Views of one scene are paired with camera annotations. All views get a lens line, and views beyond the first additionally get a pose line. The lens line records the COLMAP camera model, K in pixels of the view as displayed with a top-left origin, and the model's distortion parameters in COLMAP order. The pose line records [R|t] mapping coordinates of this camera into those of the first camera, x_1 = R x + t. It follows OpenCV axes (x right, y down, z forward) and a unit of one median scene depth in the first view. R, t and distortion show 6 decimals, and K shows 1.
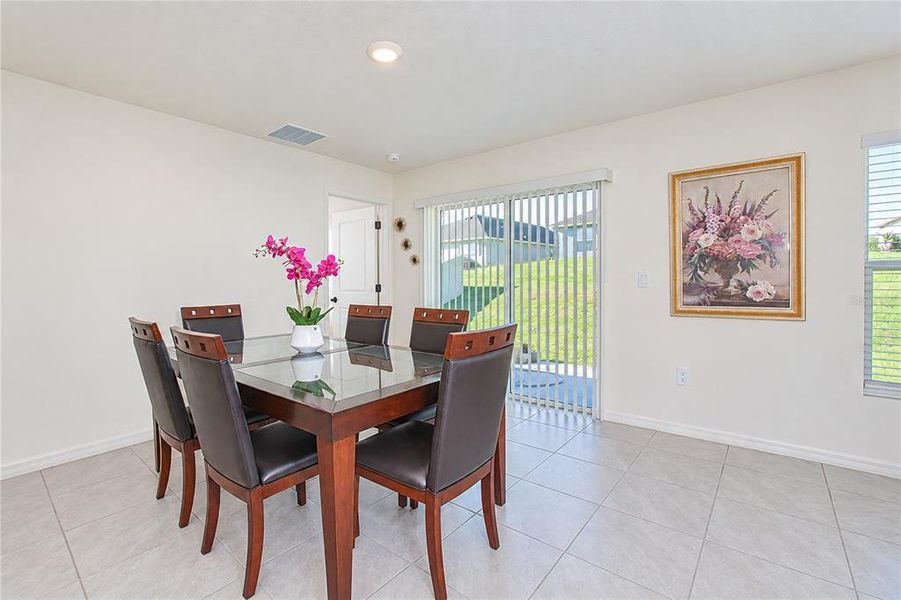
lens RADIAL K [[406.6, 0, 429.2], [0, 406.6, 300.9], [0, 0, 1]] dist [-0.042603, 0.003660]
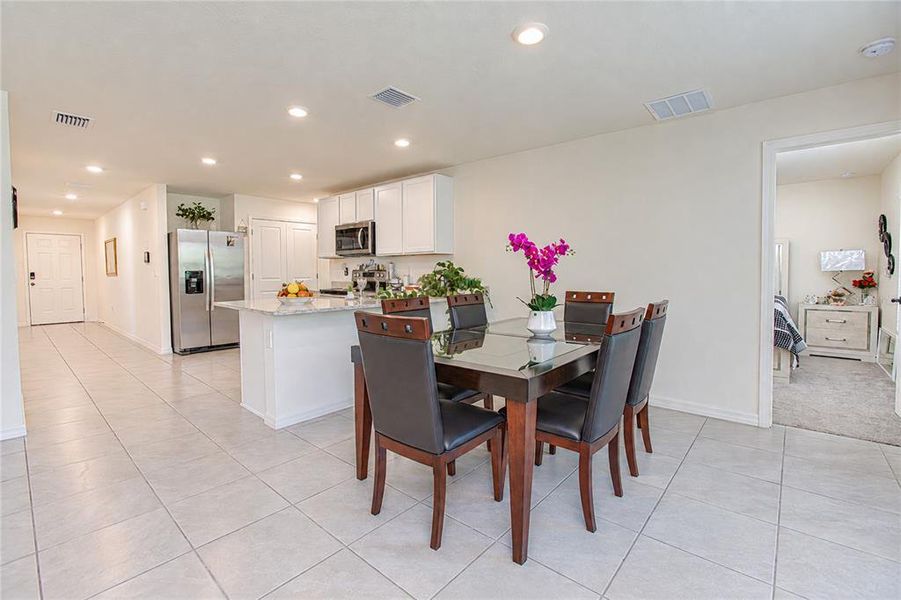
lens RADIAL K [[406.6, 0, 451.1], [0, 406.6, 295.8], [0, 0, 1]] dist [-0.042603, 0.003660]
pose [[0.031755, 0.063748, -0.997461, 0.670604], [-0.043958, 0.997087, 0.062324, -0.034282], [0.998529, 0.041867, 0.034465, 0.629710]]
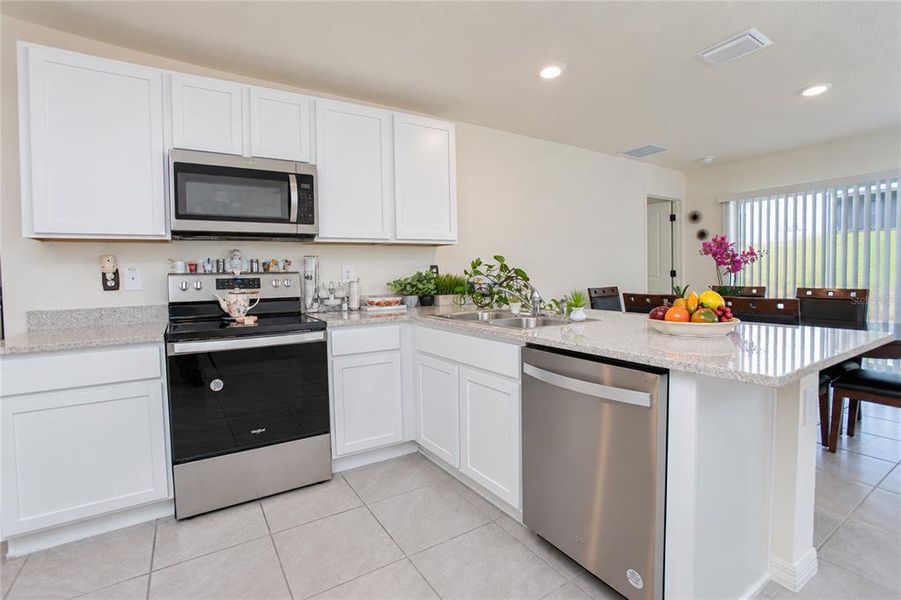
lens RADIAL K [[406.6, 0, 442.2], [0, 406.6, 284.3], [0, 0, 1]] dist [-0.042603, 0.003660]
pose [[0.960150, -0.005804, -0.279424, -0.757541], [0.002445, 0.999921, -0.012365, 0.020171], [0.279474, 0.011189, 0.960088, -0.453552]]
